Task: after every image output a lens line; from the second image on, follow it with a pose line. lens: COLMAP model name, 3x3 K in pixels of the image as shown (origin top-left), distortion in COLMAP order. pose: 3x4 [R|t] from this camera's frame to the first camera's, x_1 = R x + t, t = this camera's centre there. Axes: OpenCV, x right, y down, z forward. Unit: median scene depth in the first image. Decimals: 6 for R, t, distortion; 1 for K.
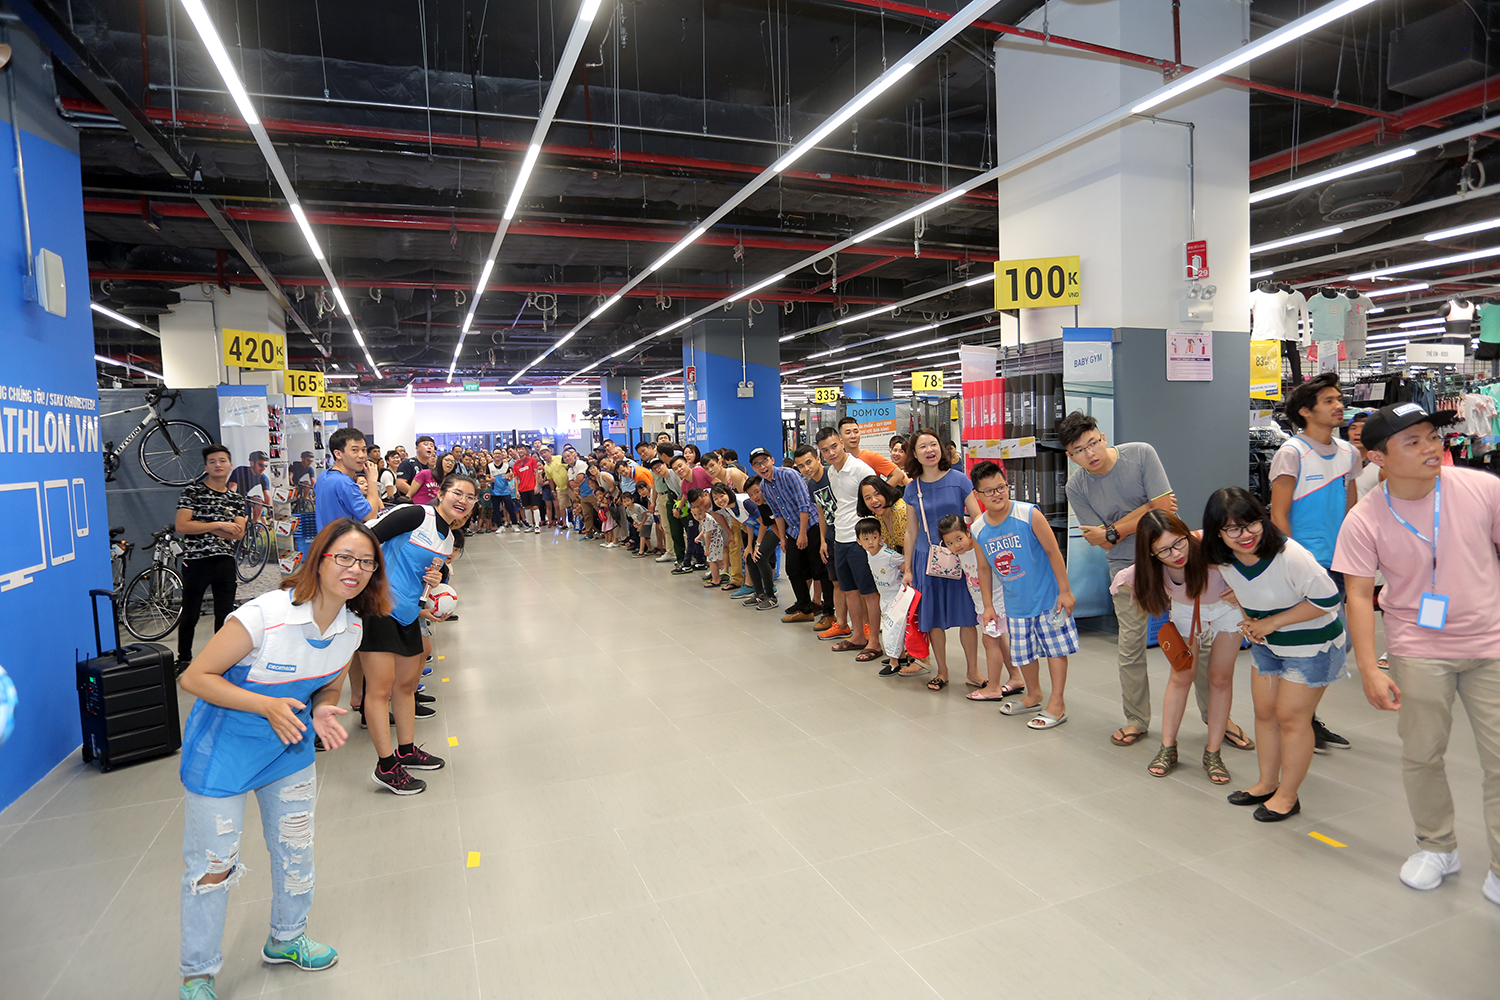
lens RADIAL K [[905.1, 0, 751.2], [0, 905.1, 487.8], [0, 0, 1]] dist [-0.004200, -0.000139]
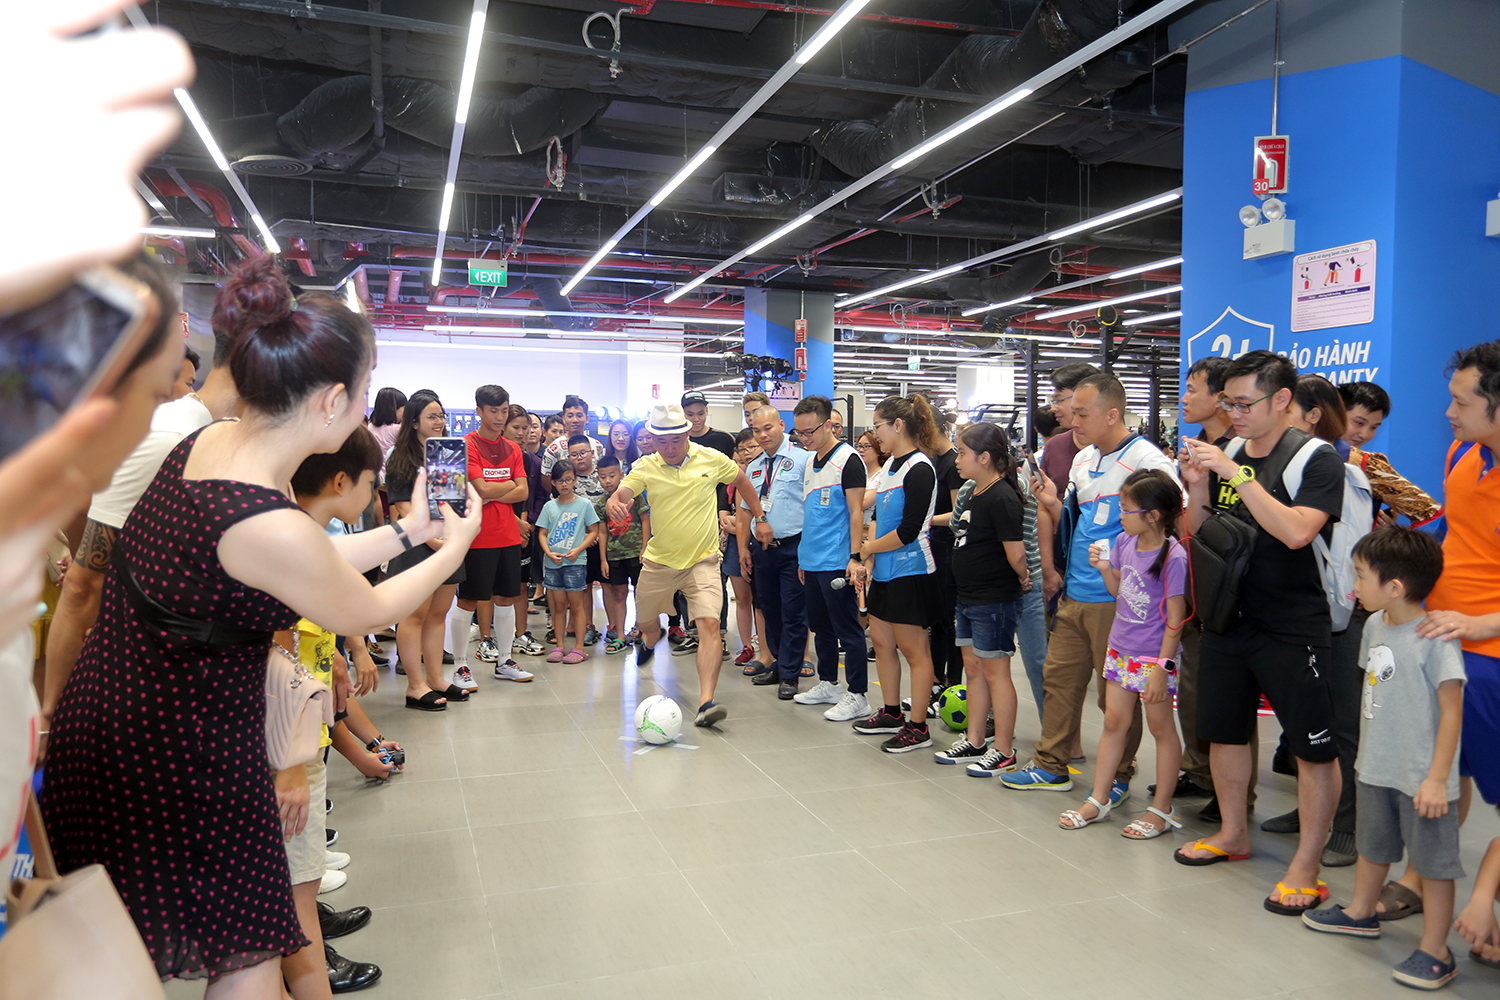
lens RADIAL K [[1082.1, 0, 749.8], [0, 1082.1, 508.0], [0, 0, 1]] dist [0.019231, -0.002097]
pose [[0.998931, 0.034371, -0.030922, -0.087877], [-0.034268, 0.999405, 0.003837, -0.004712], [0.031036, -0.002773, 0.999514, 0.260525]]
